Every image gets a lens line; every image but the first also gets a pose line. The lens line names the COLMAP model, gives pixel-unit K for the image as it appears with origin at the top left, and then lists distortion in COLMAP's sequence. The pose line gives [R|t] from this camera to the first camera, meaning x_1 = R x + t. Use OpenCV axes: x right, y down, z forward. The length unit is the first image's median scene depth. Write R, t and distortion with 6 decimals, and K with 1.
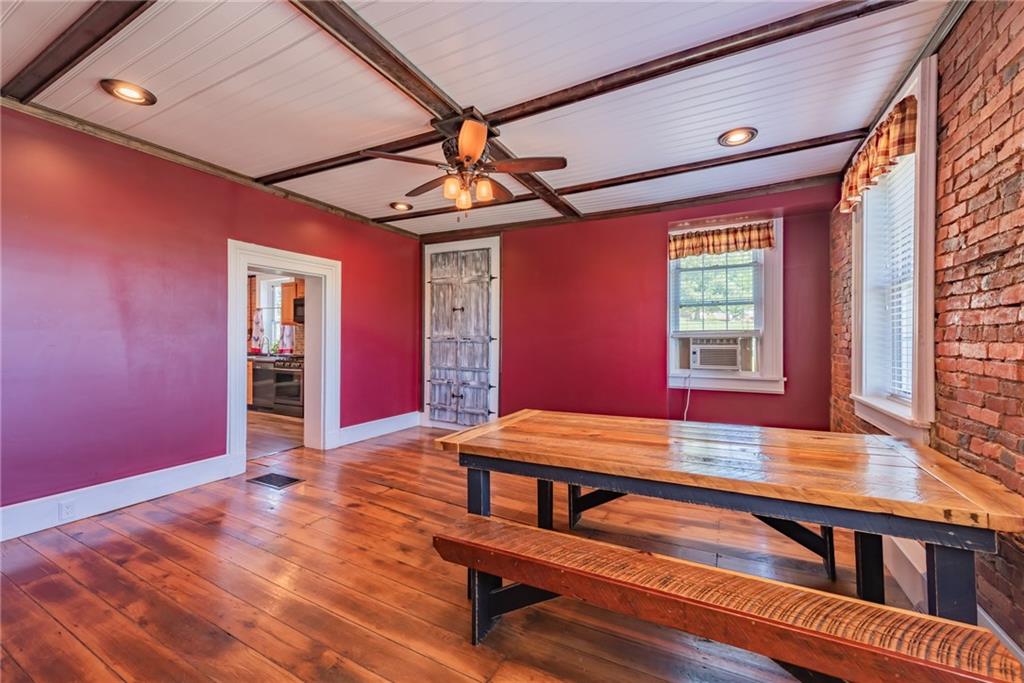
lens RADIAL K [[404.7, 0, 510.7], [0, 404.7, 342.2], [0, 0, 1]] dist [0.010107, -0.001226]
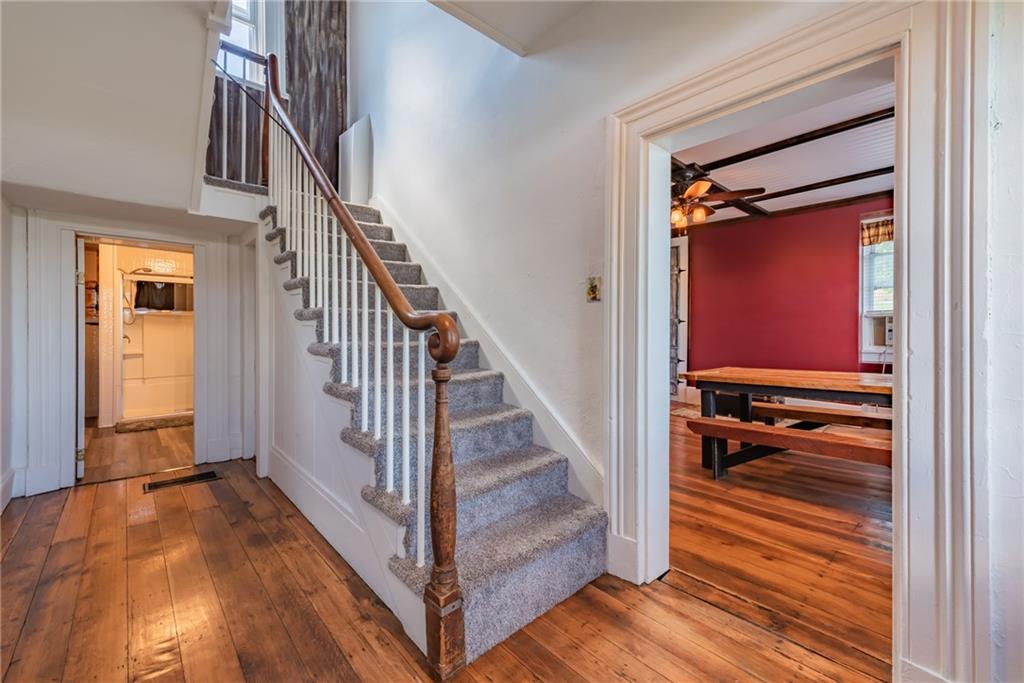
lens RADIAL K [[404.7, 0, 511.7], [0, 404.7, 336.9], [0, 0, 1]] dist [0.010107, -0.001226]
pose [[0.935707, 0.001170, -0.352777, -0.112792], [0.002529, 0.999947, 0.010025, 0.031268], [0.352770, -0.010272, 0.935654, -0.385899]]
